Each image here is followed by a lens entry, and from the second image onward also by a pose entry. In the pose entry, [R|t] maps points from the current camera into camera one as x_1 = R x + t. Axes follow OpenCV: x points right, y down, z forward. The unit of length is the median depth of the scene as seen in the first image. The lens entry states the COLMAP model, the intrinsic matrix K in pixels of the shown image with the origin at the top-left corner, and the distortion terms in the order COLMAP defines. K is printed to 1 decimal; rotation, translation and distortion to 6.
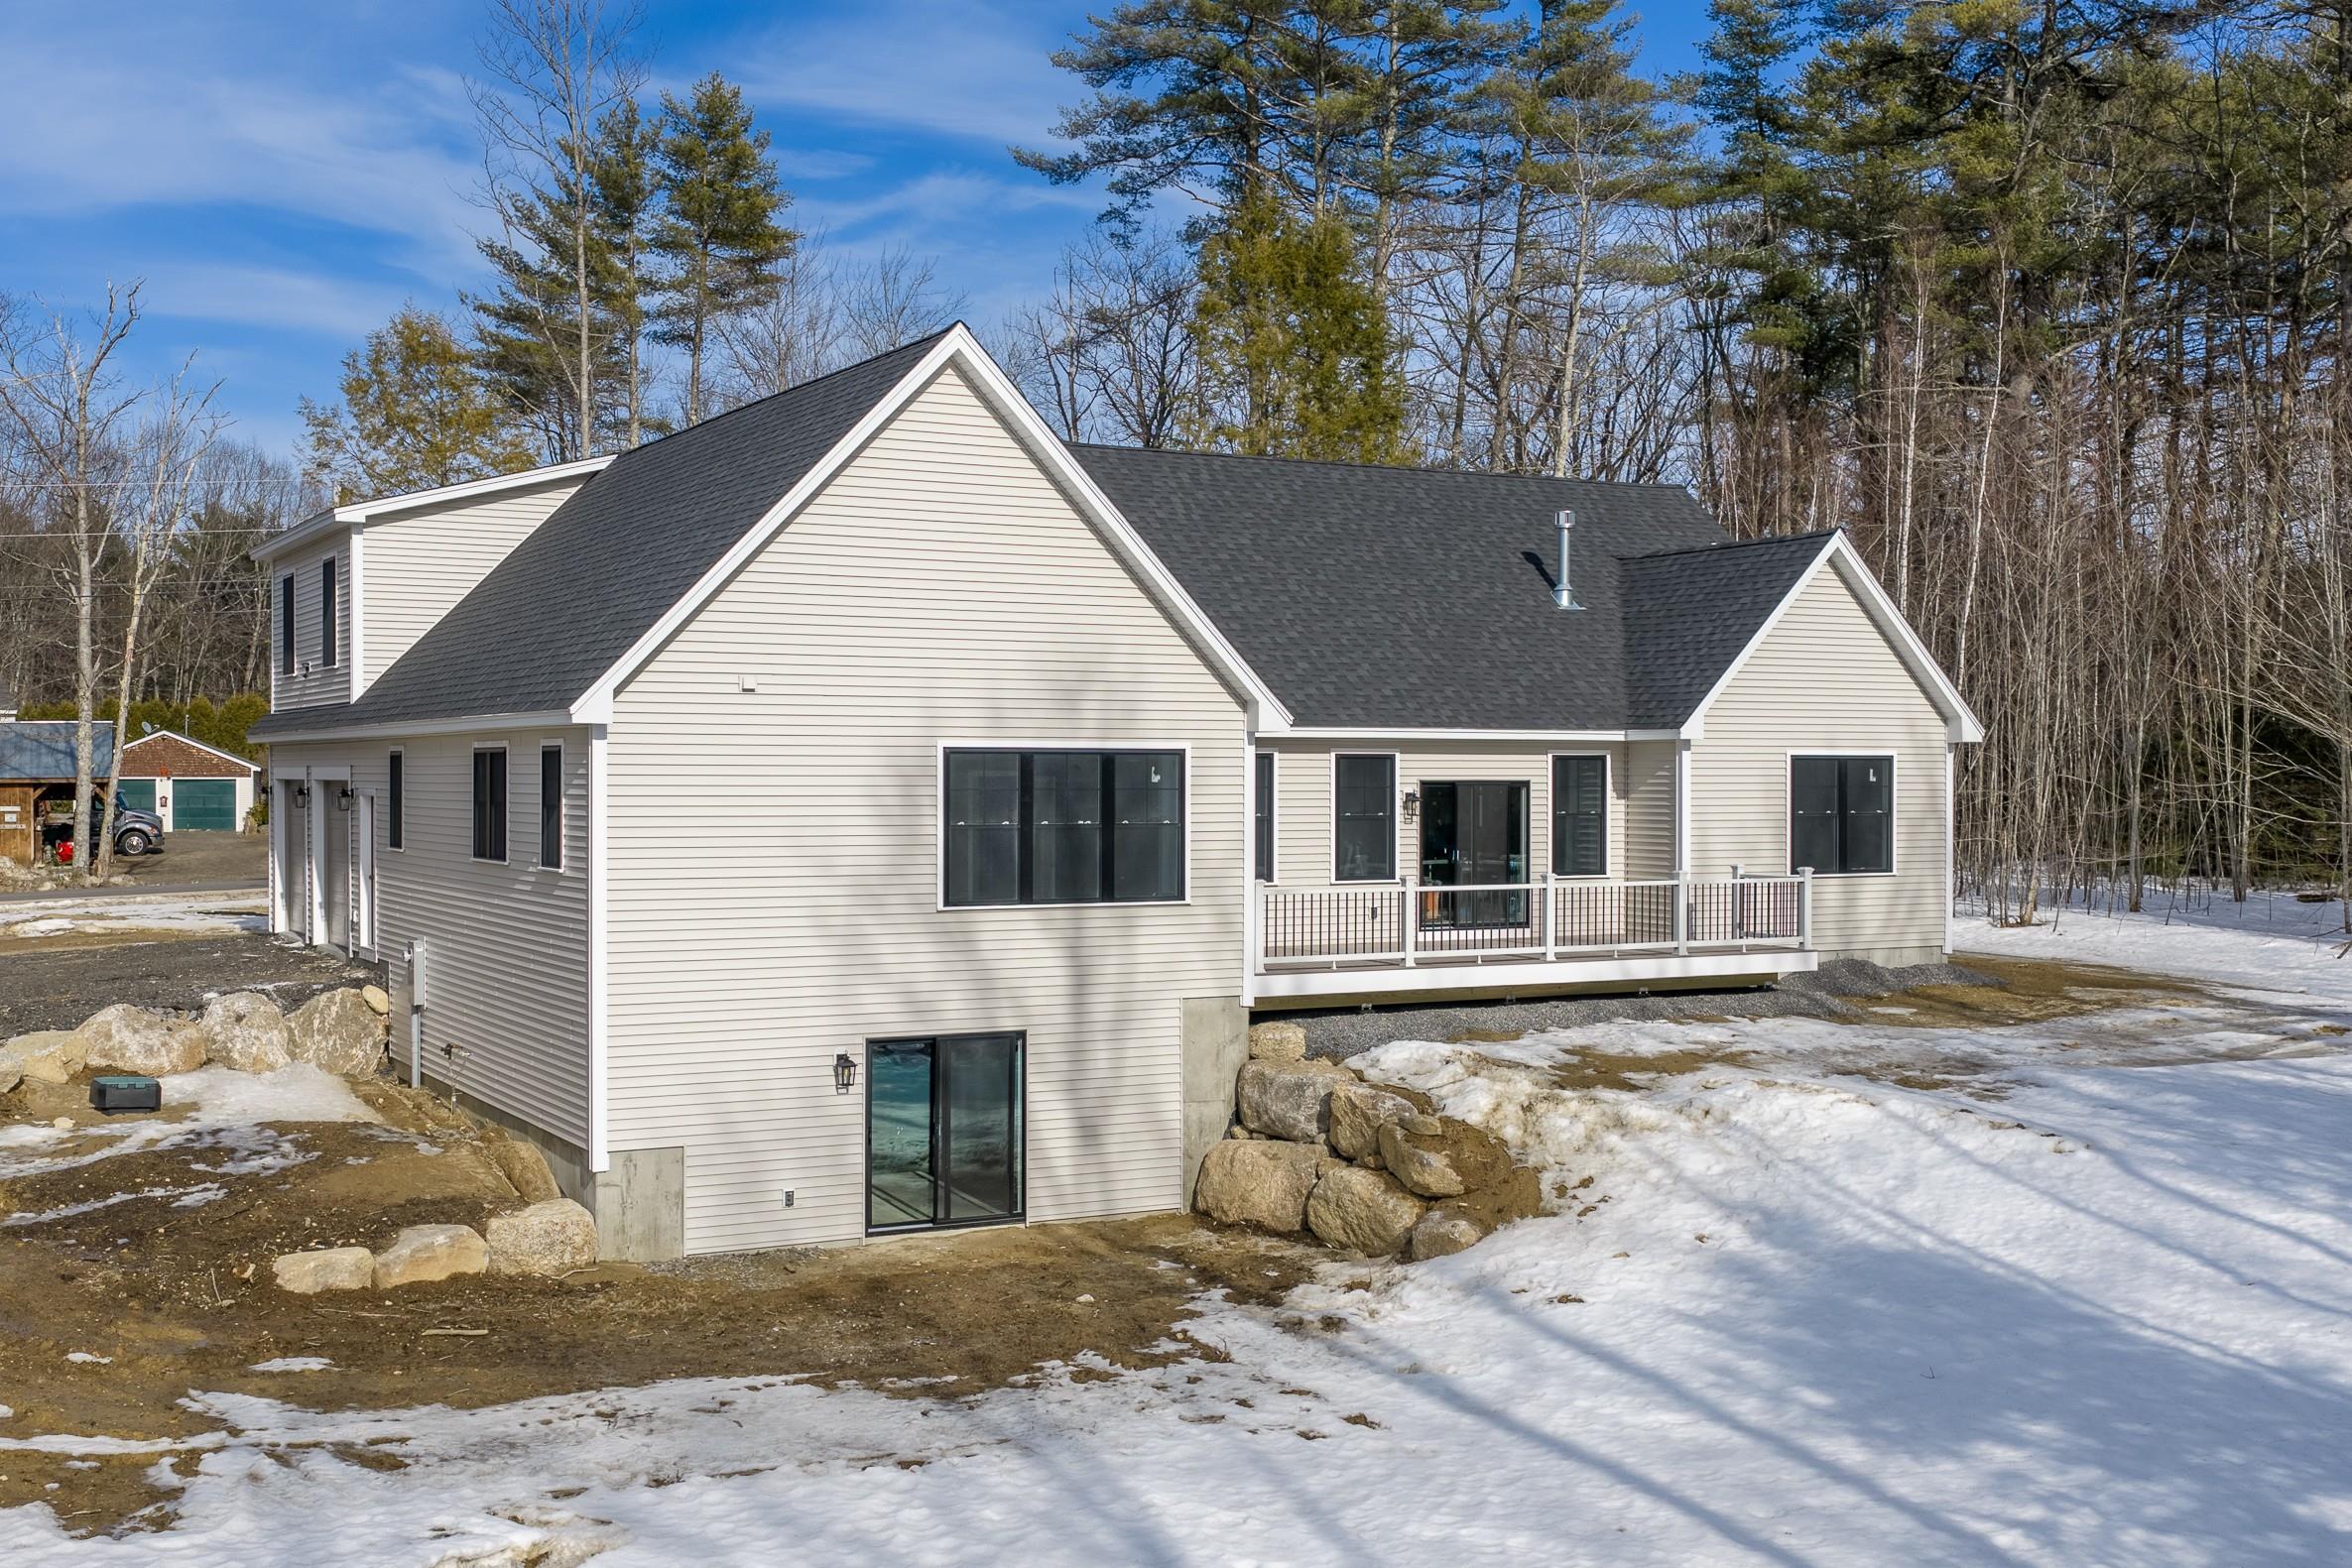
lens RADIAL K [[2539.5, 0, 1214.4], [0, 2539.5, 785.8], [0, 0, 1]] dist [-0.001596, -0.005538]
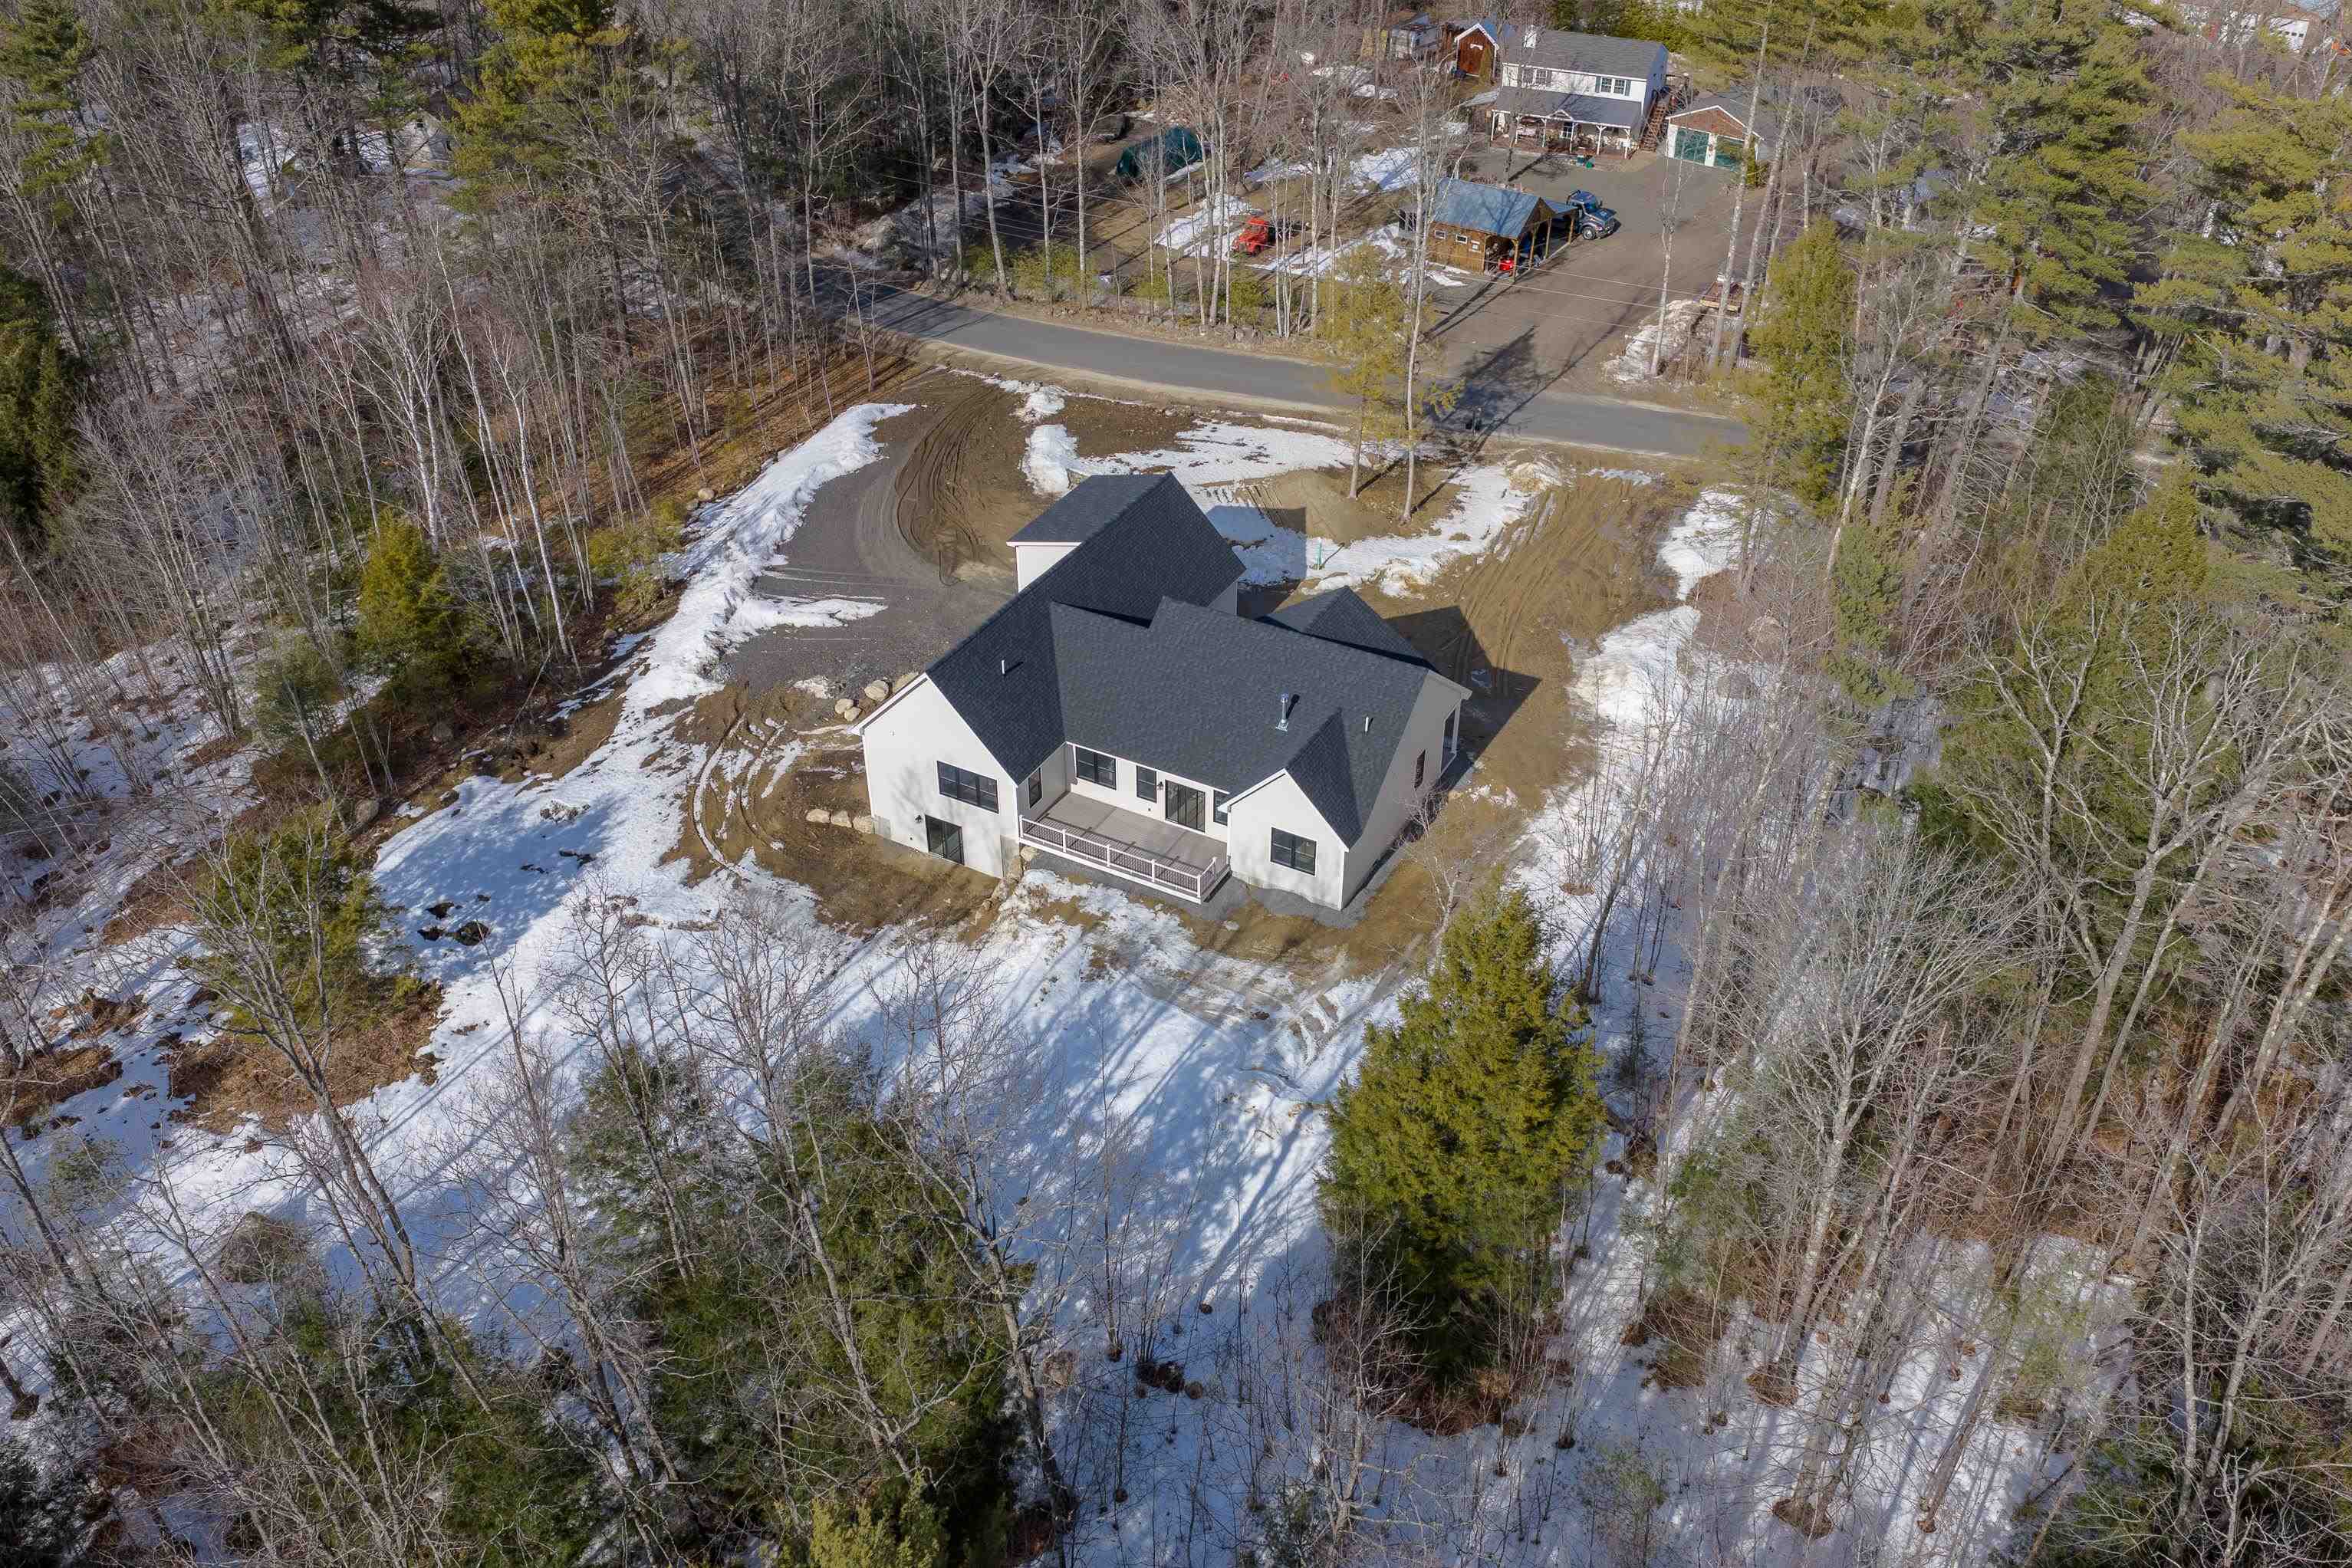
lens RADIAL K [[1967.2, 0, 1176.0], [0, 1967.2, 784.0], [0, 0, 1]] dist [0.007369, -0.008991]
pose [[0.524380, 0.490054, -0.696328, 2.154135], [-0.004726, 0.819444, 0.573140, -1.678390], [0.851471, -0.297253, 0.432016, 0.003970]]
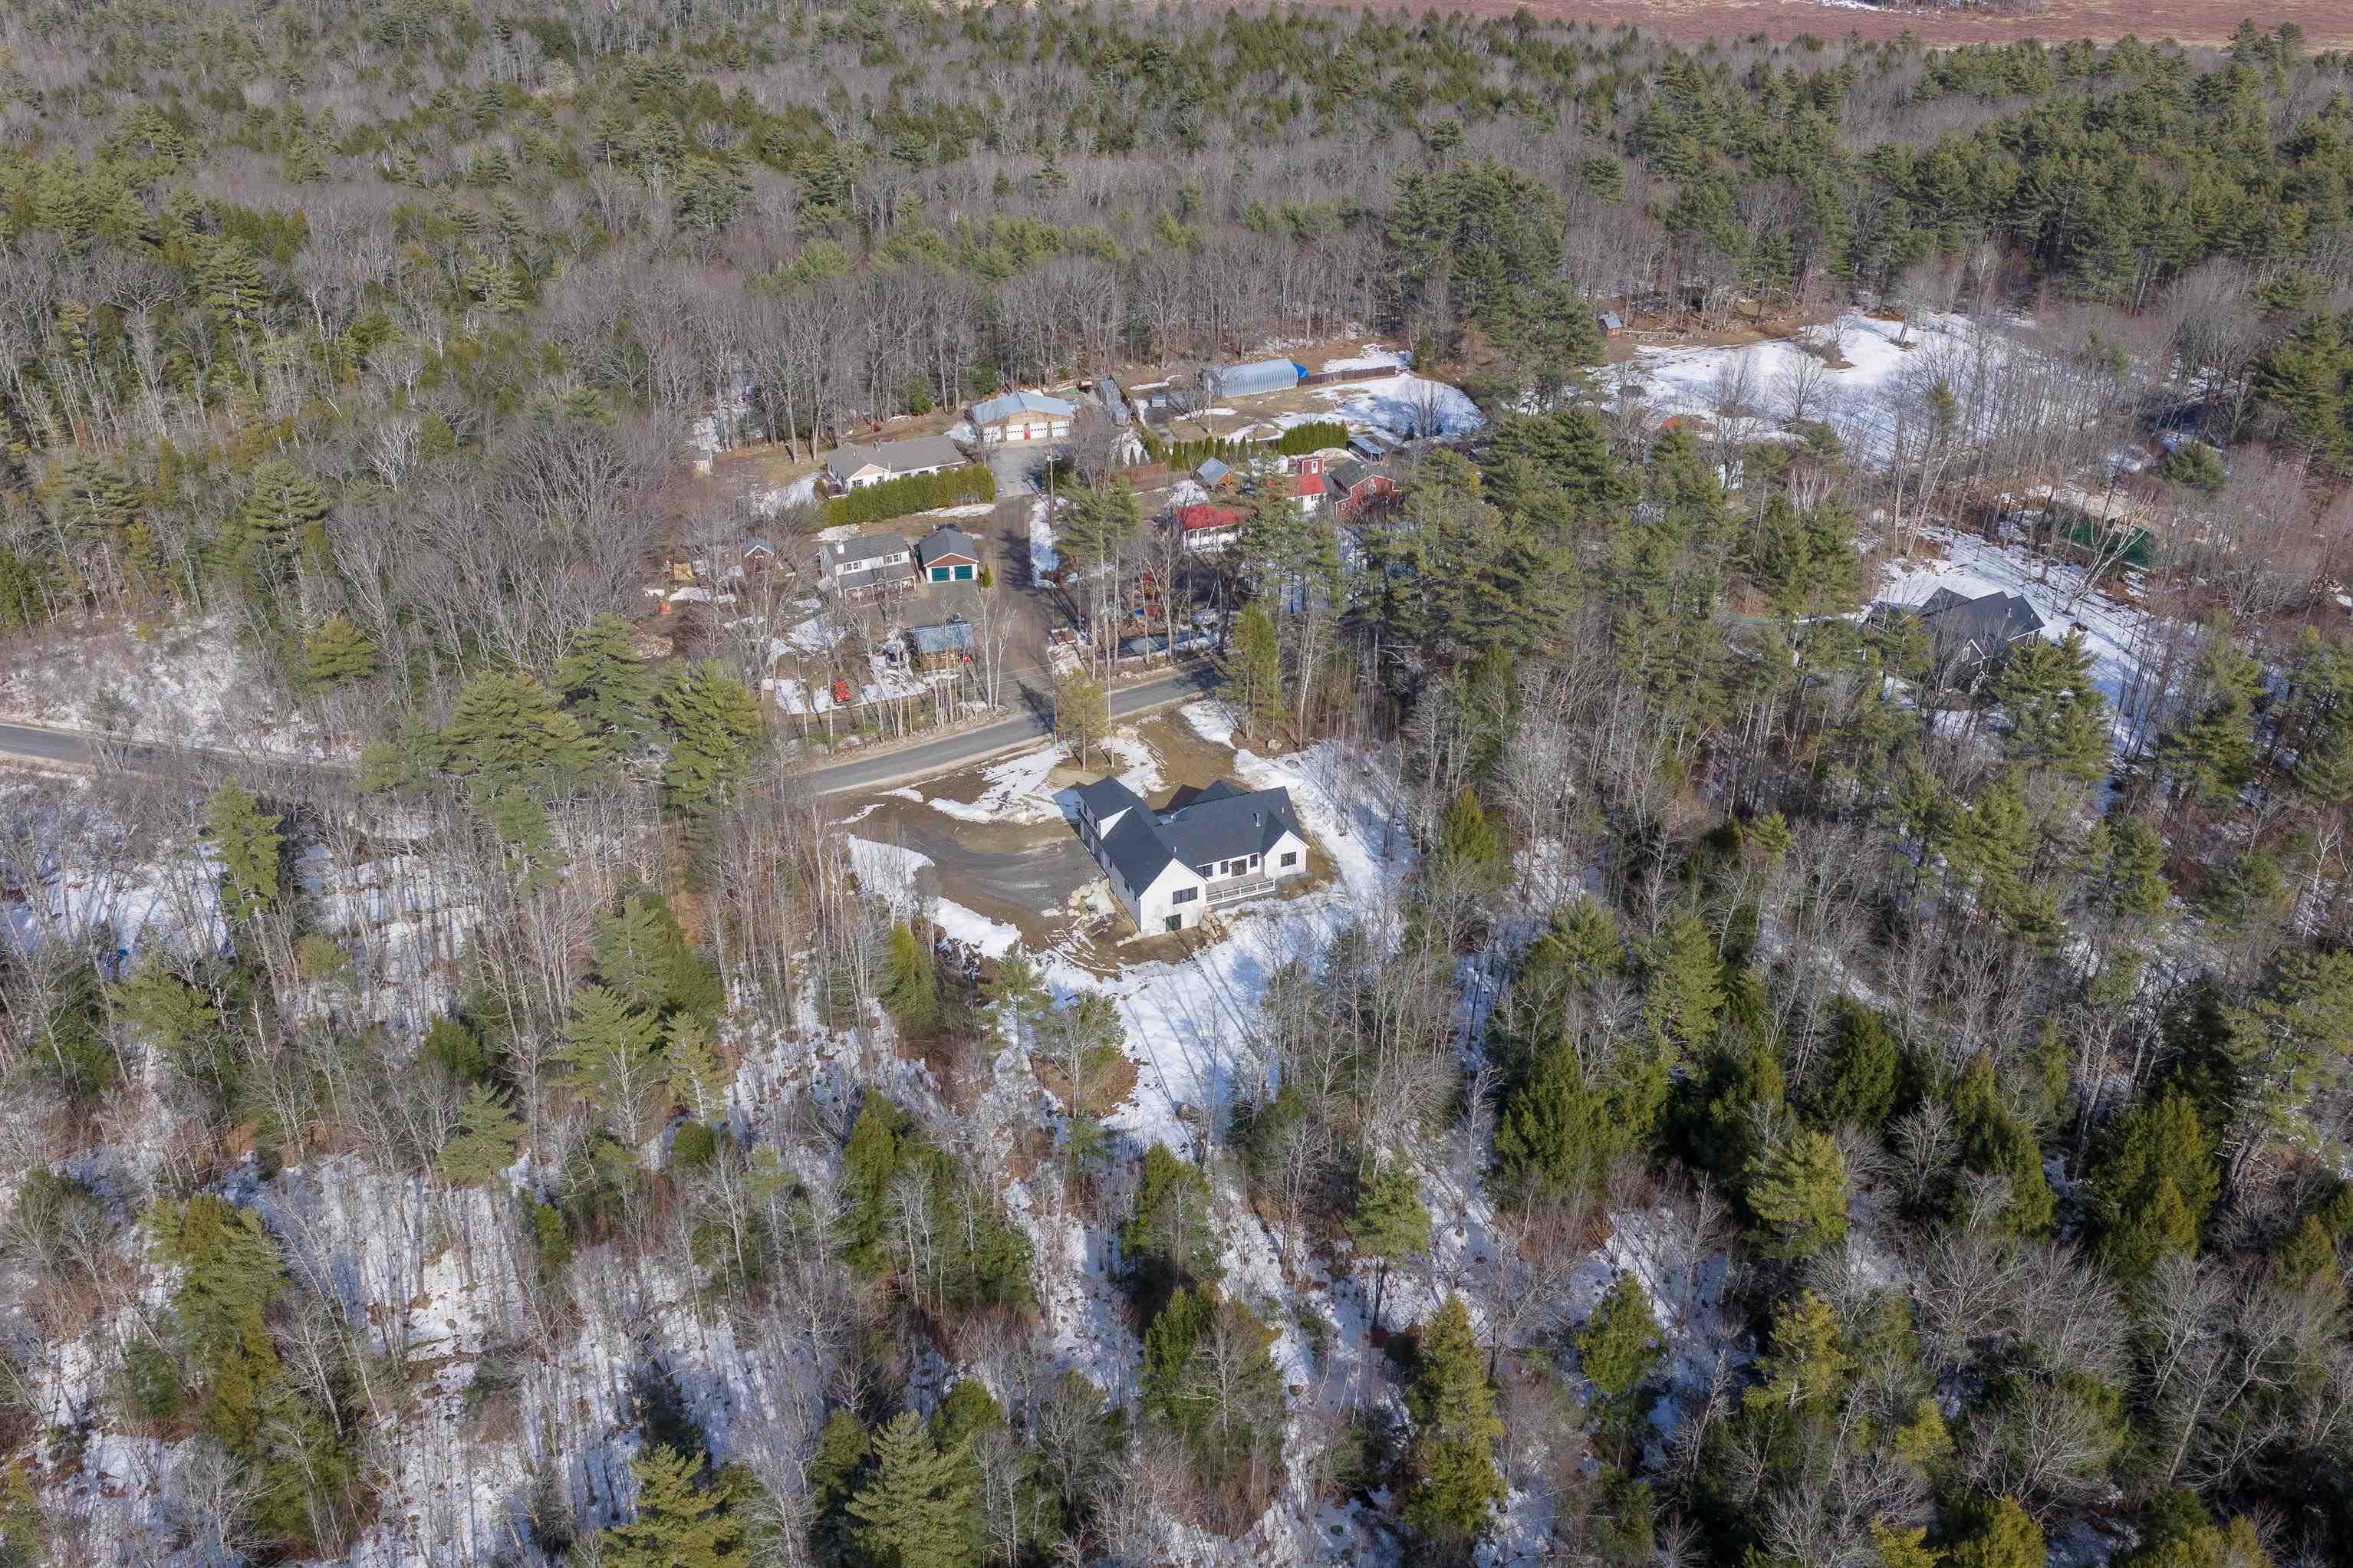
lens RADIAL K [[1967.9, 0, 1176.5], [0, 1967.9, 784.0], [0, 0, 1]] dist [0.007369, -0.008991]
pose [[0.992063, 0.053664, -0.113715, 0.776905], [0.007676, 0.876822, 0.480753, -4.160325], [0.125507, -0.477810, 0.869451, -5.625151]]
